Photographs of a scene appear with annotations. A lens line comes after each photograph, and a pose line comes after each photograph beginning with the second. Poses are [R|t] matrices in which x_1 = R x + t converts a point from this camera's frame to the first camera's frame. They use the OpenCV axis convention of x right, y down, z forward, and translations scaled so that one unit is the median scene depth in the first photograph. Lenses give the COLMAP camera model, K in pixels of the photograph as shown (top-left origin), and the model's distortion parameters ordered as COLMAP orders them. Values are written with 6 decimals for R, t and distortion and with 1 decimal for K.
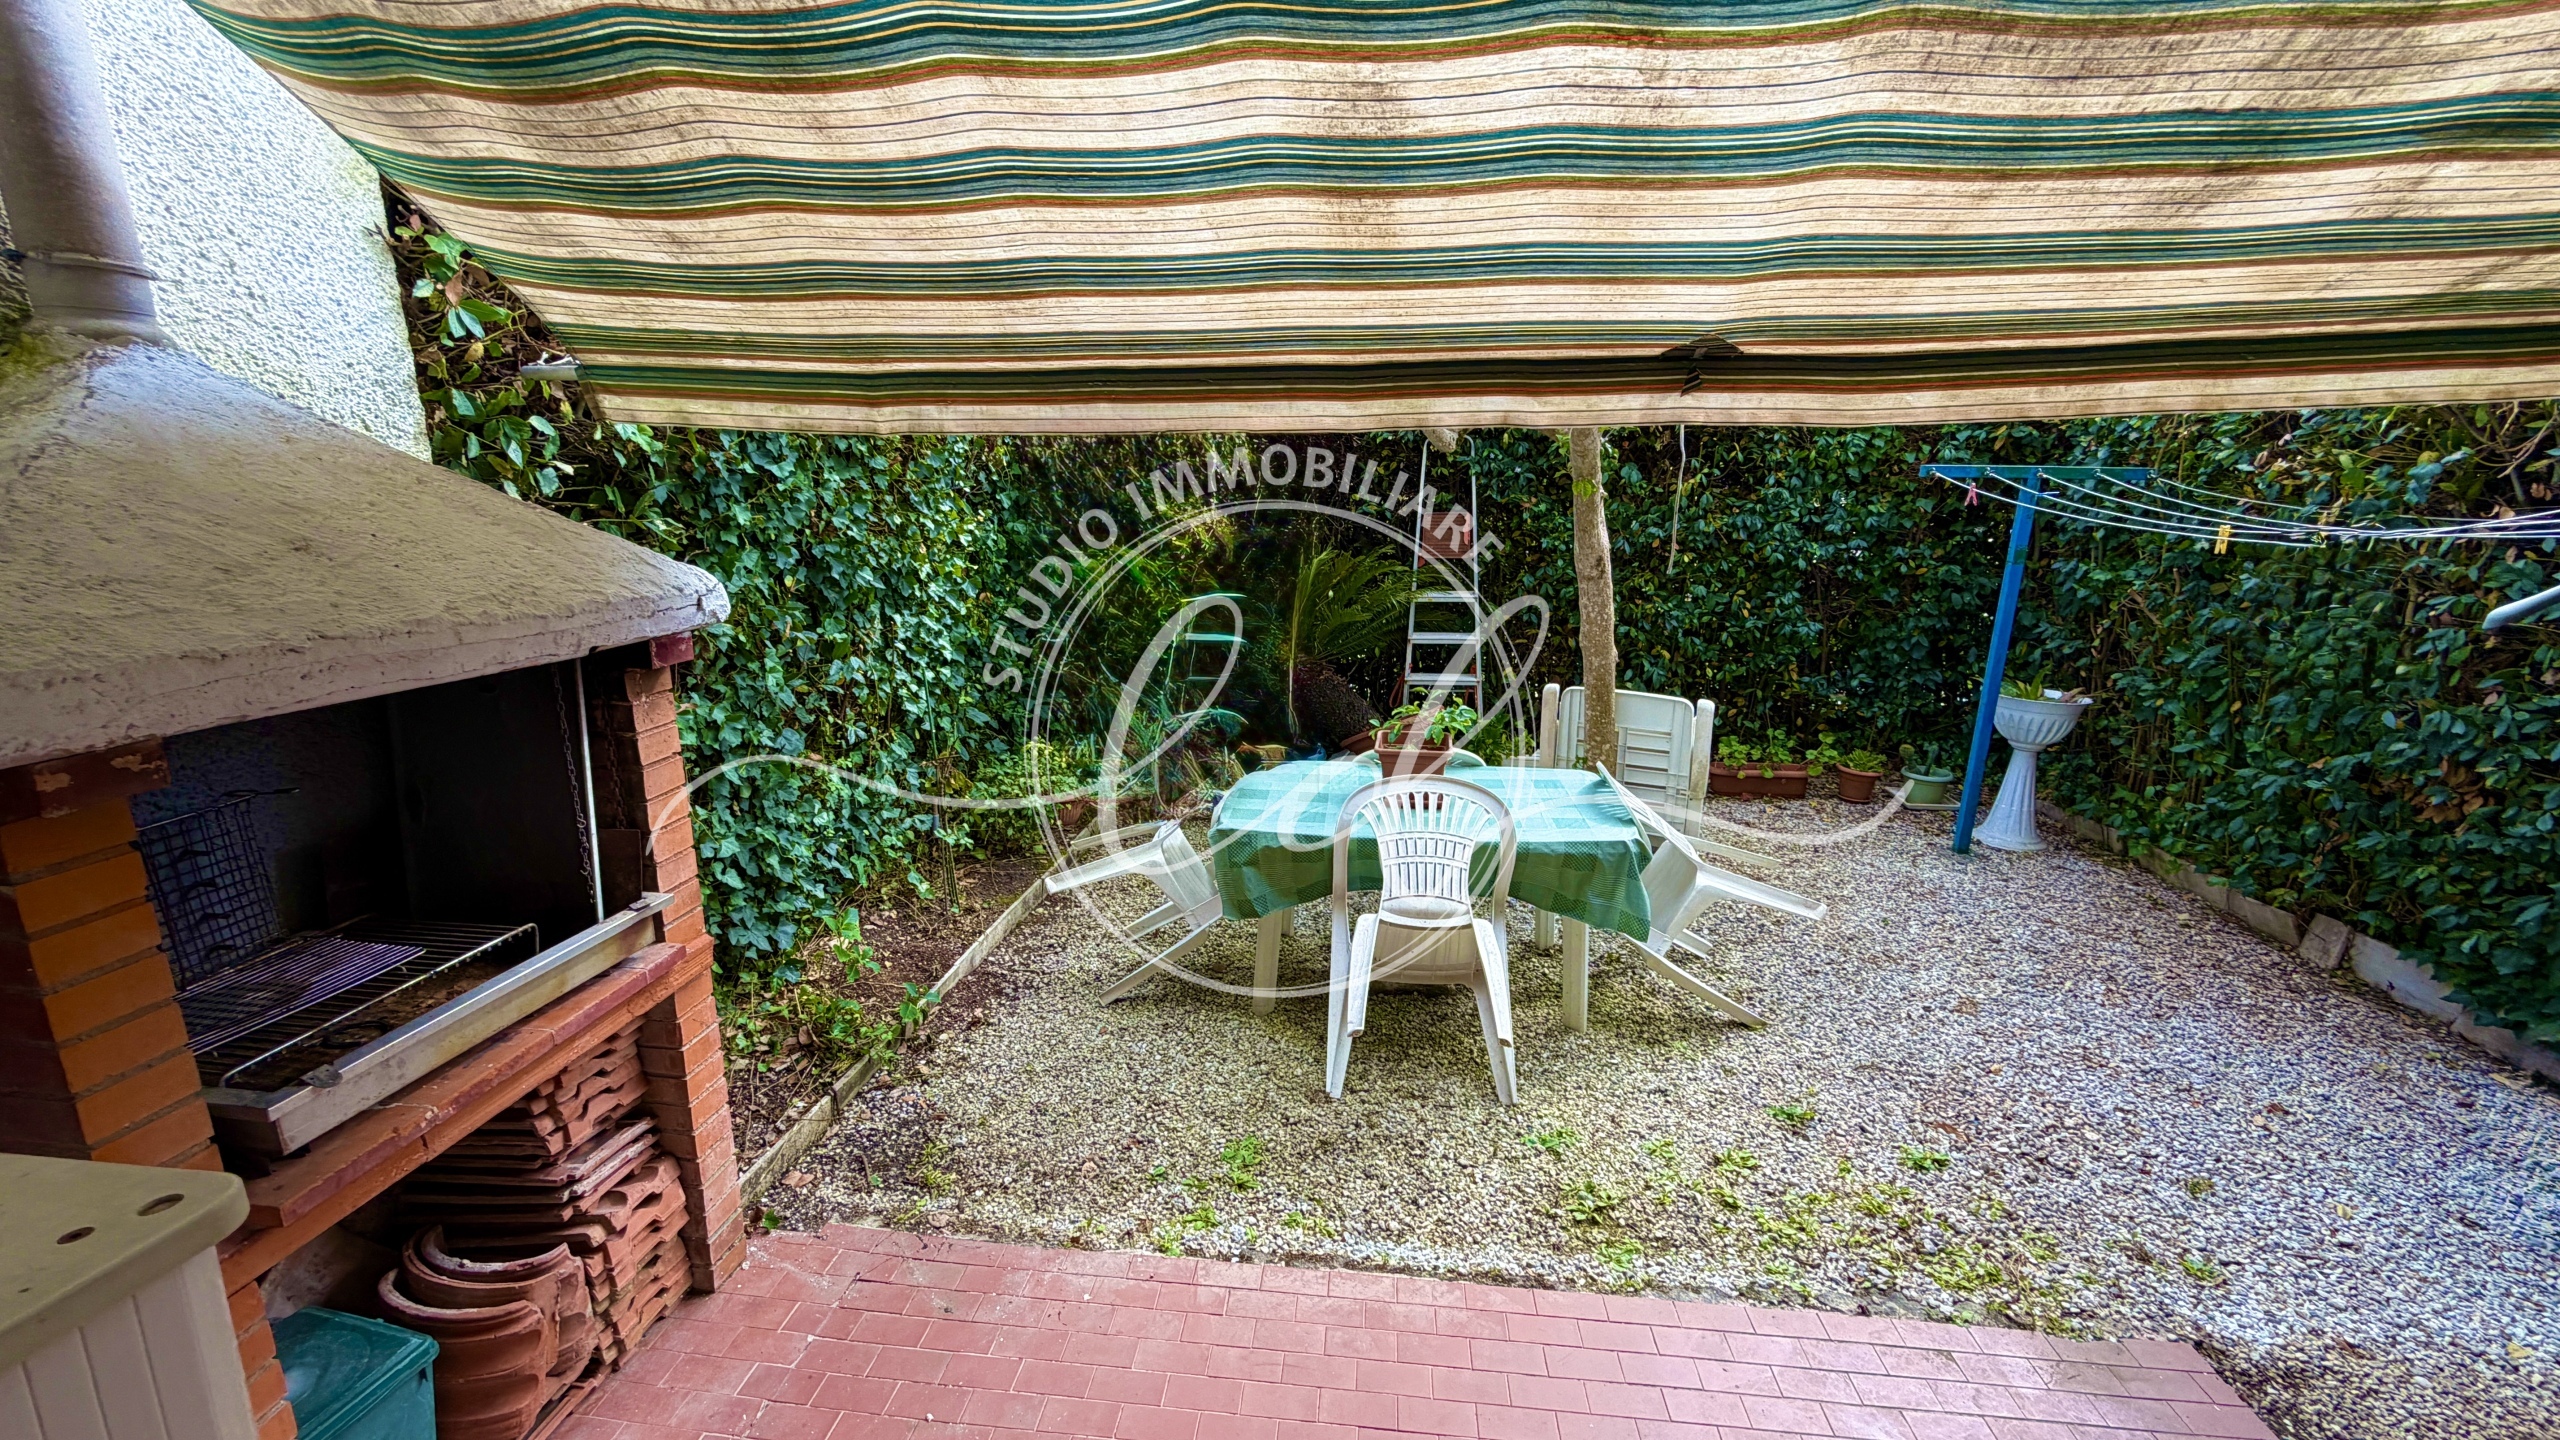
lens RADIAL K [[1020.8, 0, 1274.3], [0, 1020.8, 721.6], [0, 0, 1]] dist [-0.000399, 0.000057]
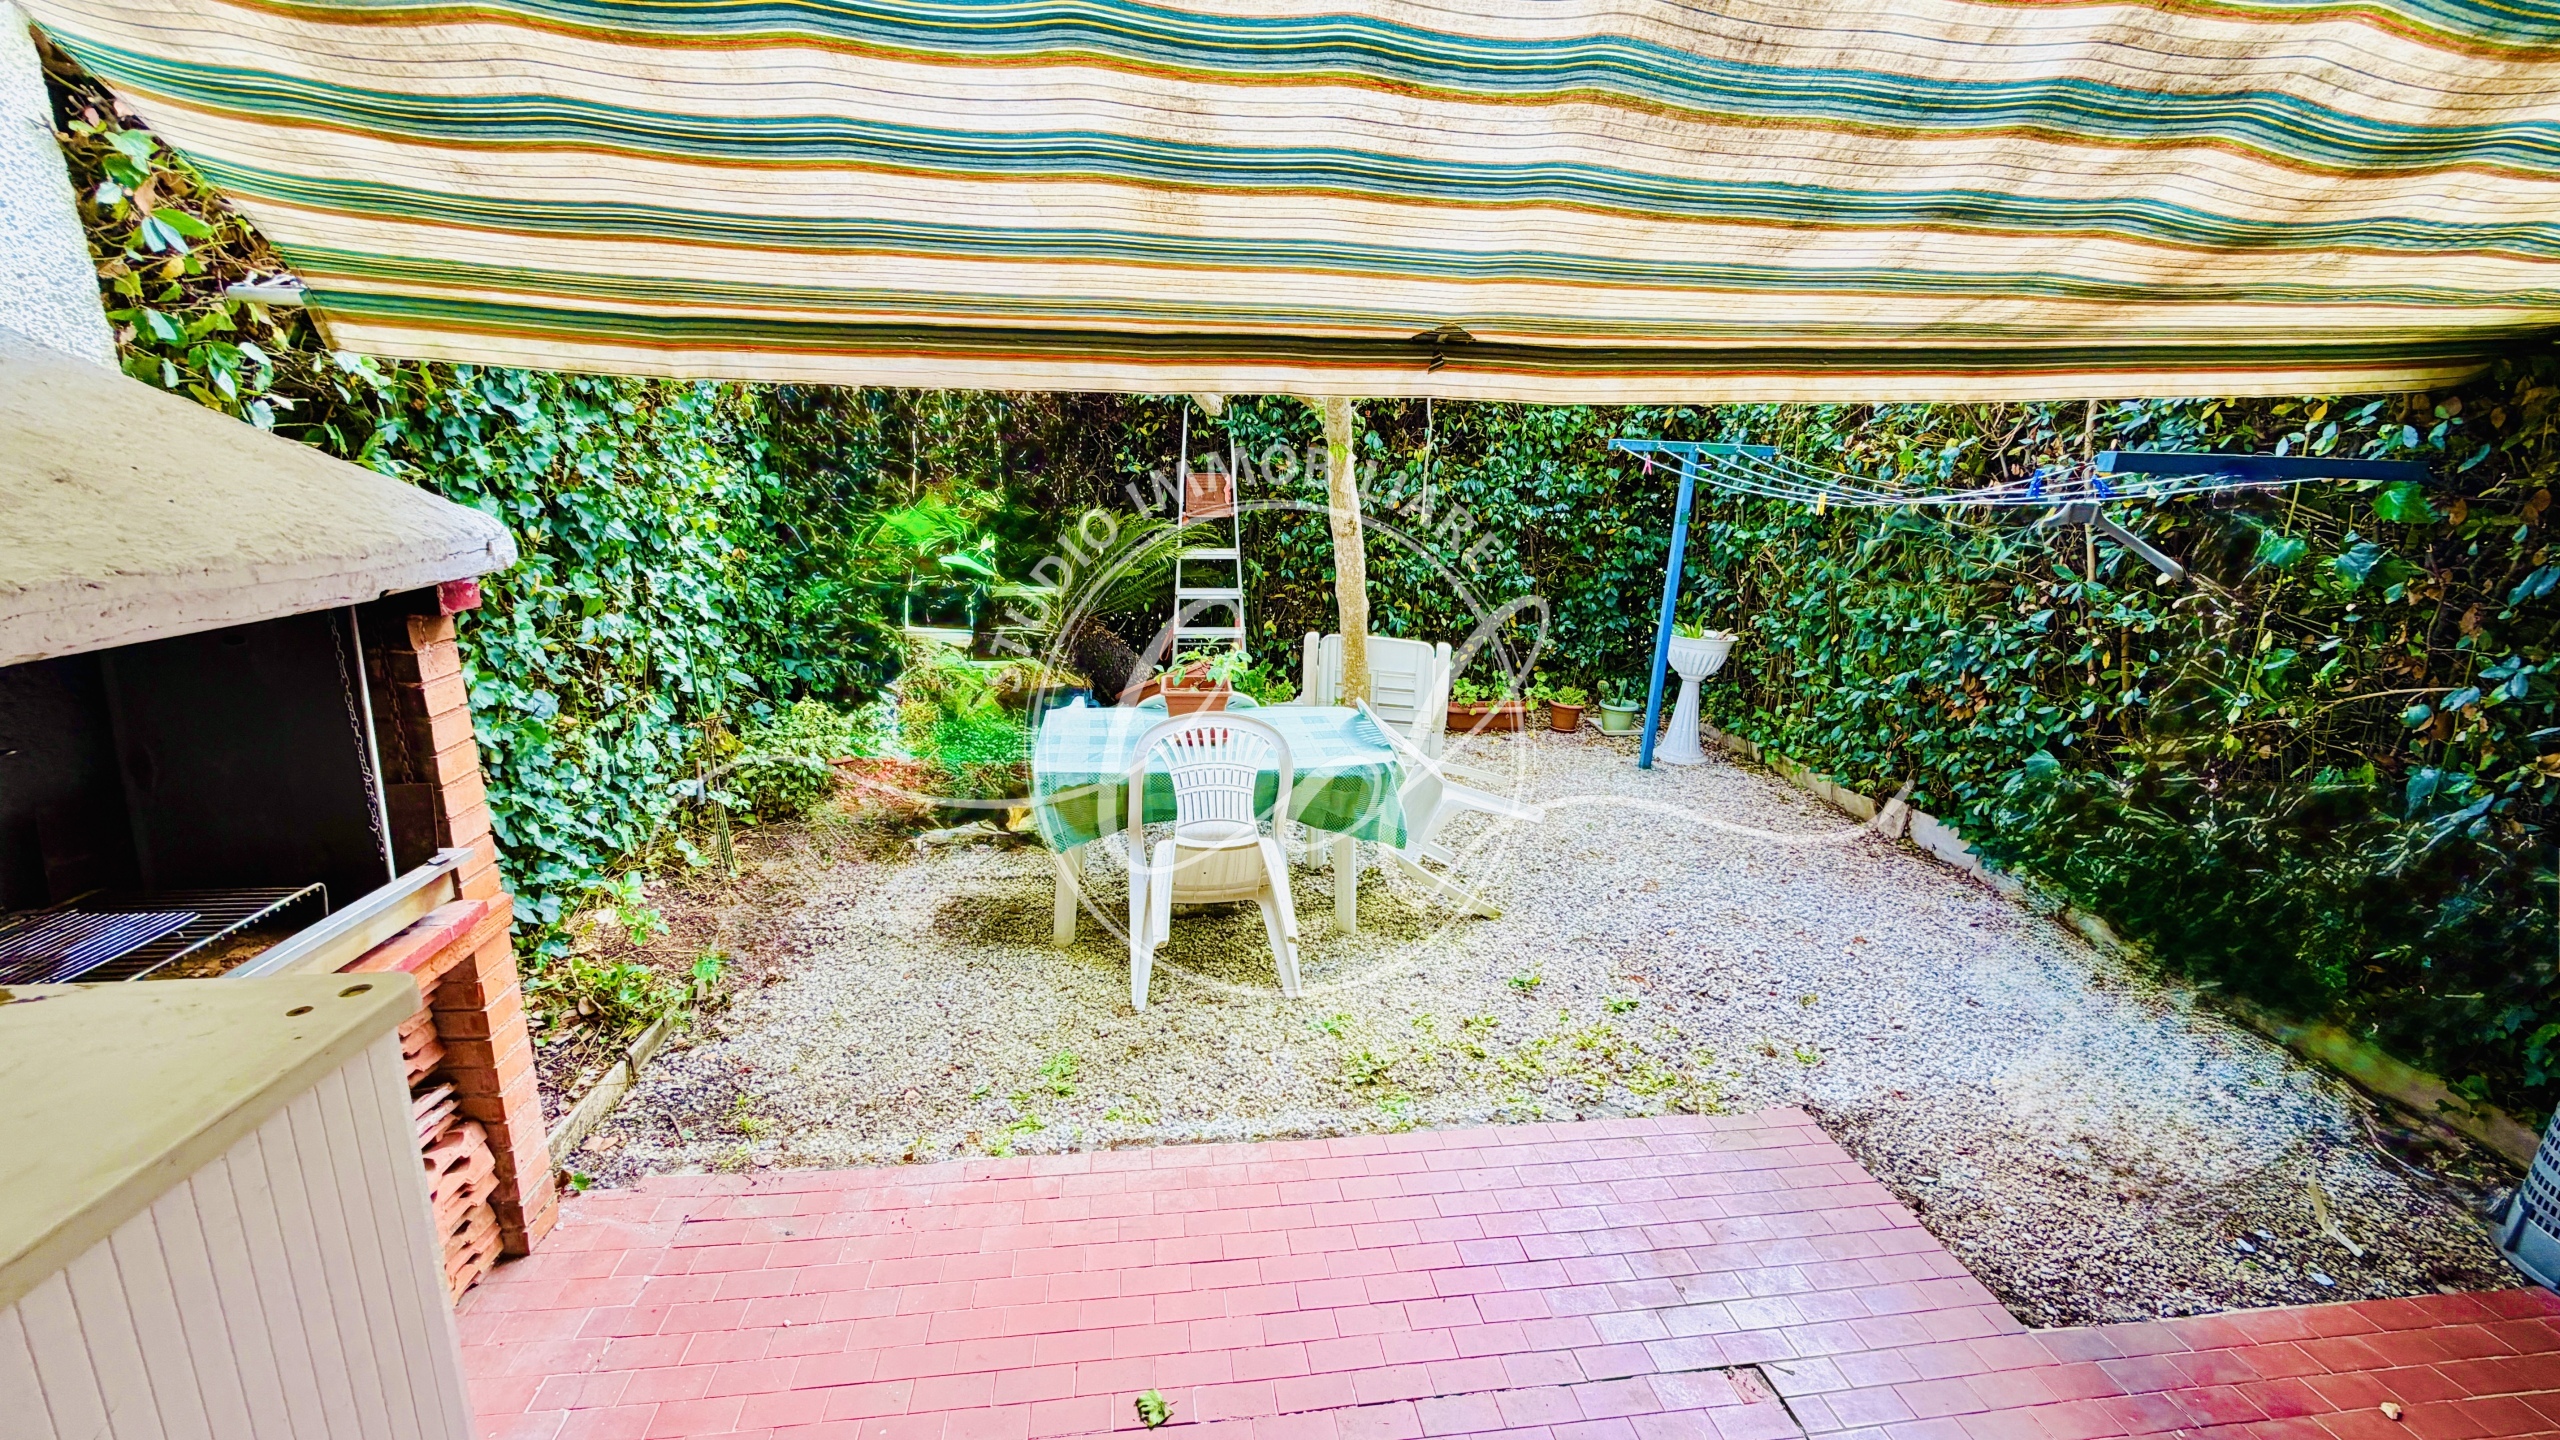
lens RADIAL K [[1020.8, 0, 1274.3], [0, 1020.8, 721.6], [0, 0, 1]] dist [-0.000399, 0.000057]
pose [[0.970101, -0.039683, 0.239434, -0.053889], [0.031350, 0.998766, 0.038509, 0.024703], [-0.240667, -0.029851, 0.970149, -0.088647]]
